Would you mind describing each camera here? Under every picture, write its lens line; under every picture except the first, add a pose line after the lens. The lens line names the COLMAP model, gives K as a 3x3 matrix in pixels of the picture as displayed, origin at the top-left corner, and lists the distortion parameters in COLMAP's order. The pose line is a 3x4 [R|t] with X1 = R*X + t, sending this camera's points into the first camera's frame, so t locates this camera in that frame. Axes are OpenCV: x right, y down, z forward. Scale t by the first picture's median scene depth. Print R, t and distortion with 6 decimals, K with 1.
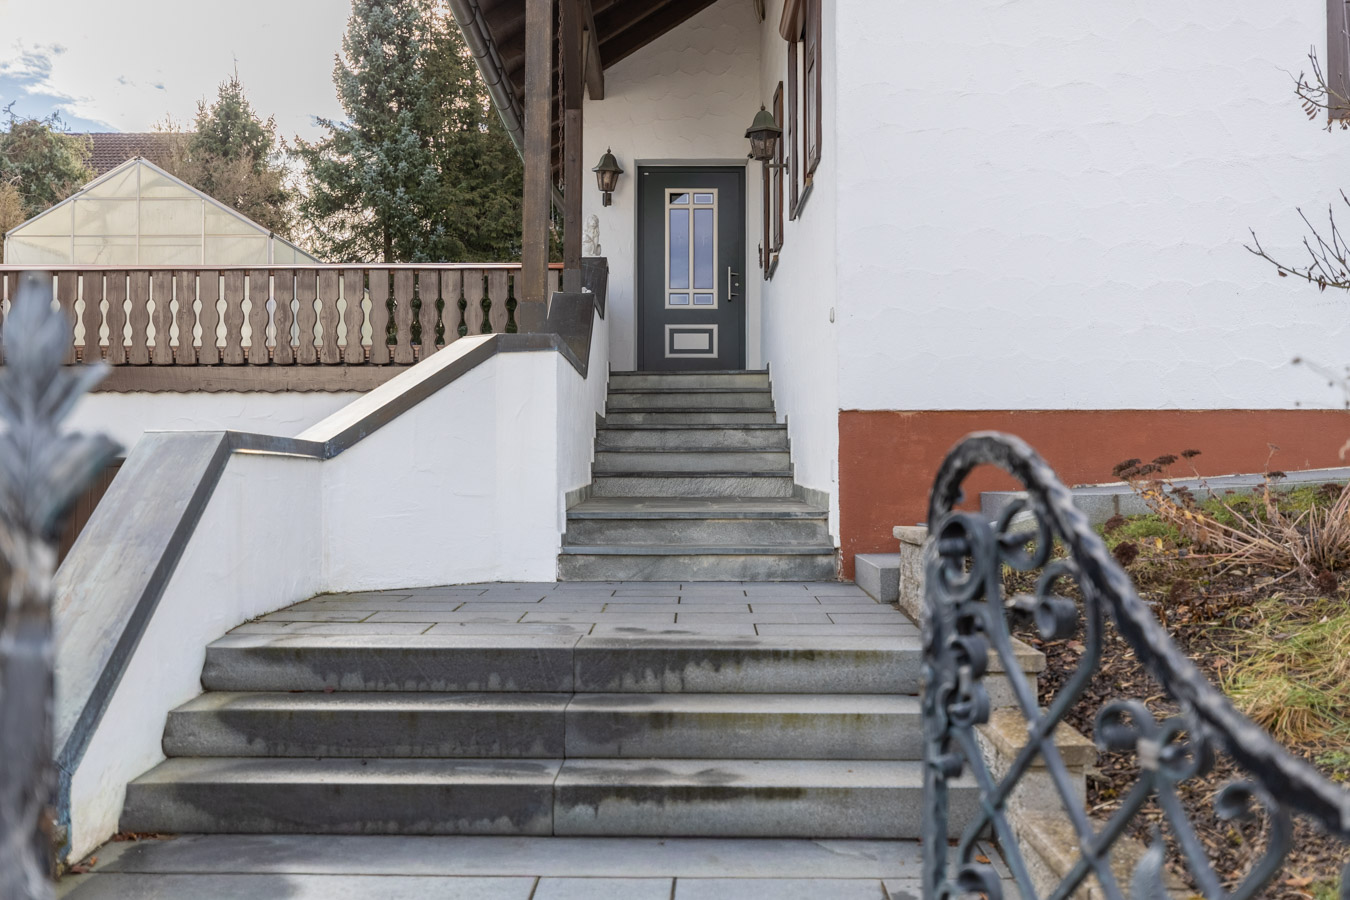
lens RADIAL K [[1357.7, 0, 675.0], [0, 1357.7, 450.0], [0, 0, 1]] dist [0.001898, 0.007450]
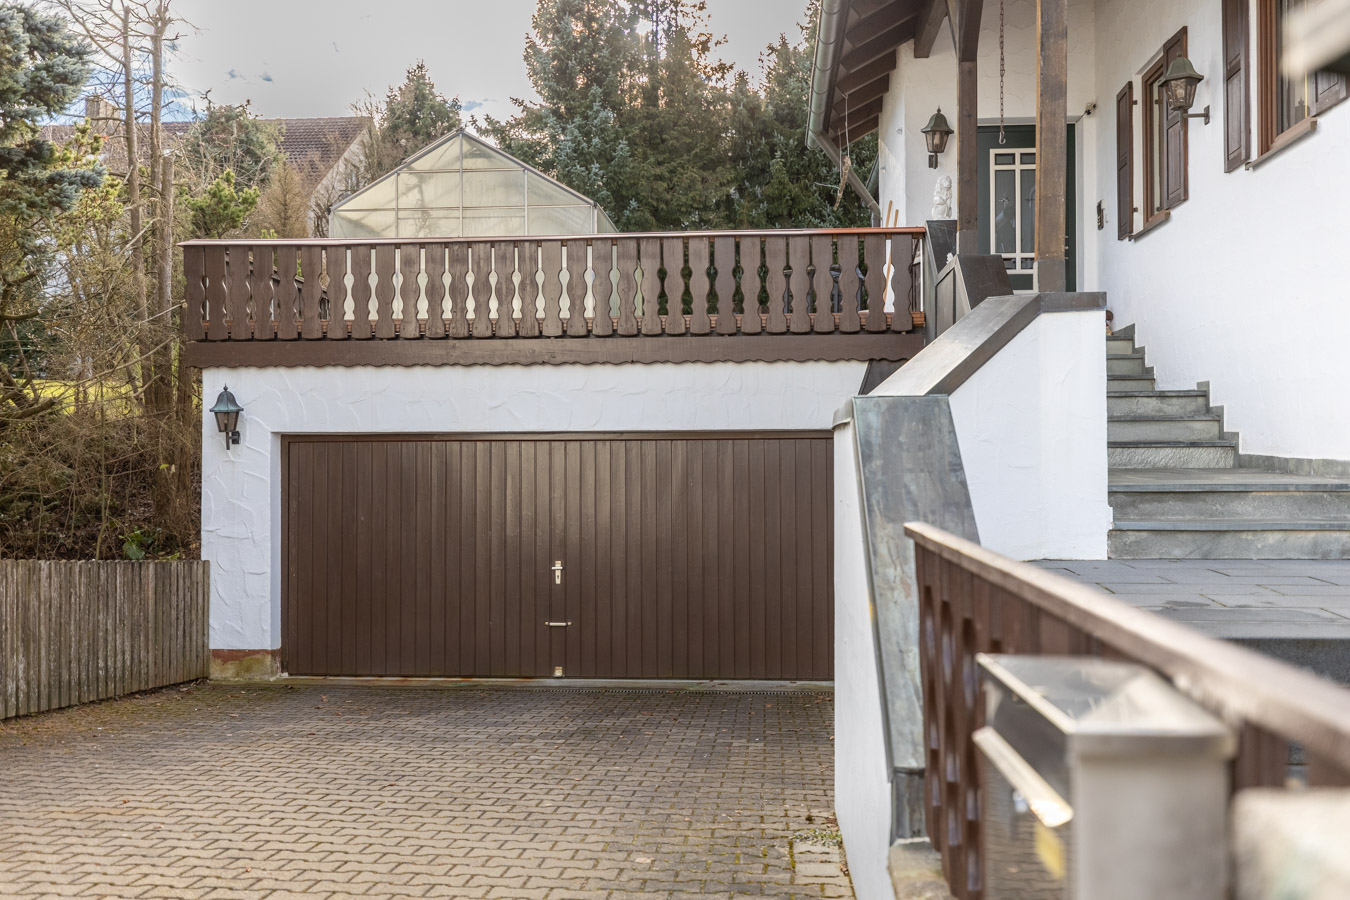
lens RADIAL K [[1332.2, 0, 675.0], [0, 1332.2, 450.0], [0, 0, 1]] dist [0.004769, -0.002411]
pose [[0.997249, -0.005391, -0.073922, -0.183177], [0.006804, 0.999799, 0.018876, 0.001728], [0.073805, -0.019327, 0.997085, 0.041615]]
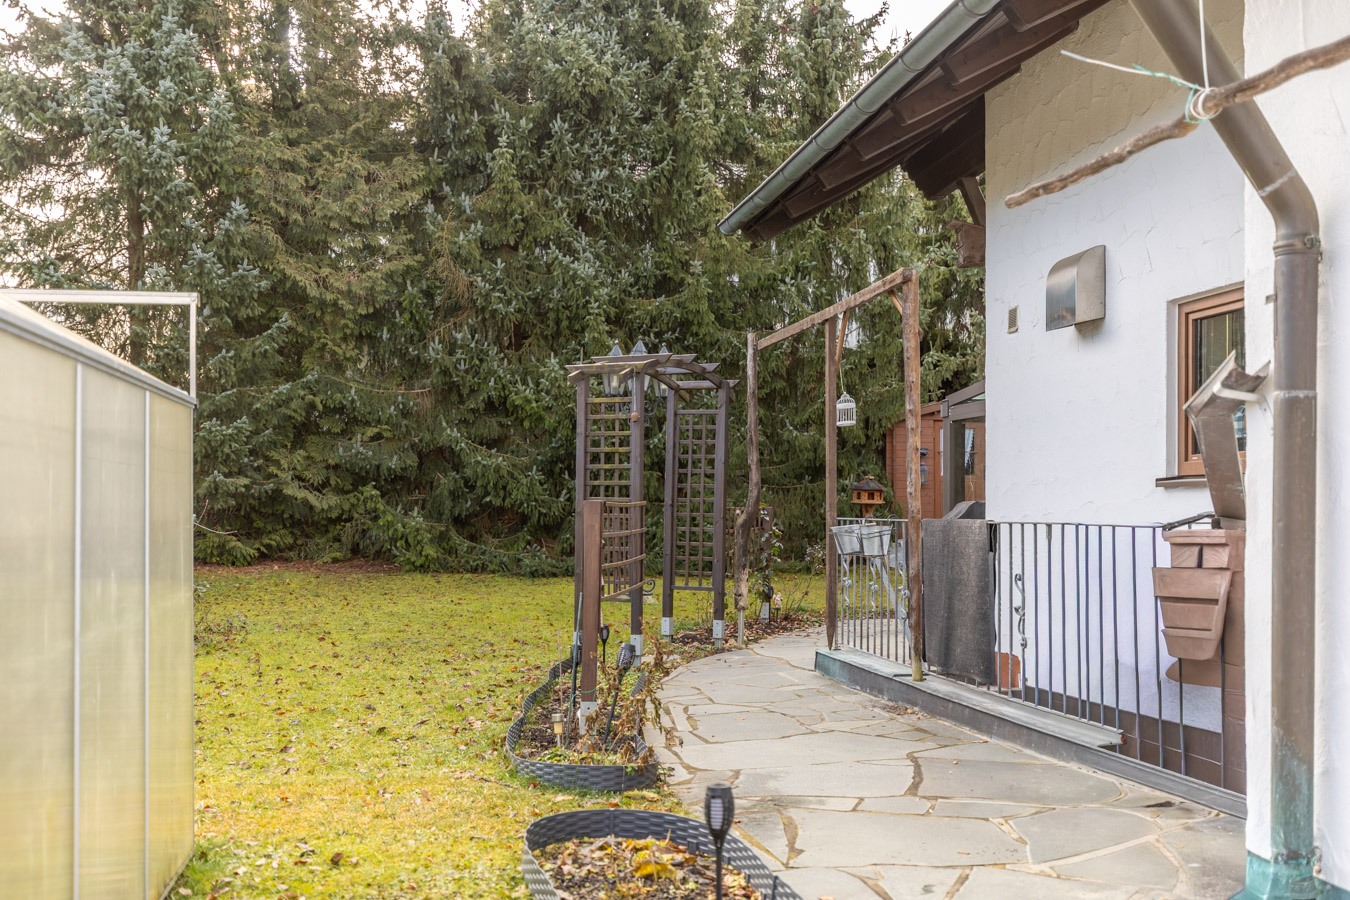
lens RADIAL K [[1319.5, 0, 678.6], [0, 1319.5, 498.7], [0, 0, 1]] dist [0.017955, -0.007330]
pose [[0.980654, 0.001856, 0.195742, -0.270390], [-0.007069, 0.999639, 0.025936, -0.160200], [-0.195623, -0.026818, 0.980312, 1.150925]]
